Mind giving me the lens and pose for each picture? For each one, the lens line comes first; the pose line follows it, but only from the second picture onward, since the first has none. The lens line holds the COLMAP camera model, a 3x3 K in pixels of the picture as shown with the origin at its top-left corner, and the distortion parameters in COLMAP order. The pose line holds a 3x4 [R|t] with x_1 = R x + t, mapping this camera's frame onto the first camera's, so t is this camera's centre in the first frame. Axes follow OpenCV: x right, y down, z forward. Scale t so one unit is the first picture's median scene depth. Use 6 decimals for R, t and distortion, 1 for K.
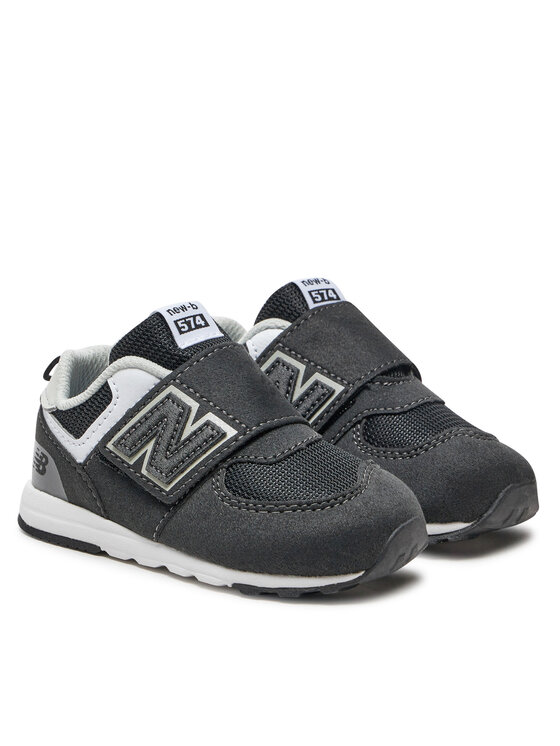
lens RADIAL K [[2193.4, 0, 280.0], [0, 2193.4, 373.0], [0, 0, 1]] dist [0.003516, 0.197356]
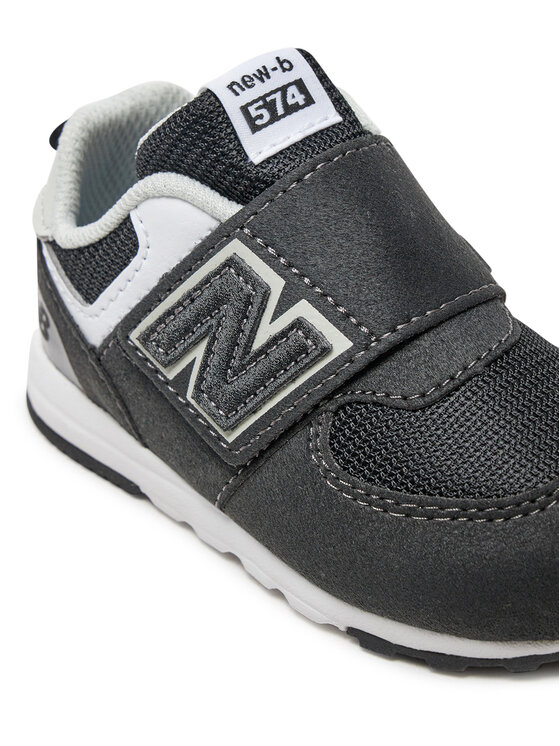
lens RADIAL K [[1949.4, 0, 280.0], [0, 1949.4, 373.0], [0, 0, 1]] dist [-0.291210, 0.392948]
pose [[0.984027, 0.014025, -0.177467, 0.045633], [0.047643, 0.939780, 0.338443, -0.123521], [0.171527, -0.341492, 0.924100, 0.556992]]
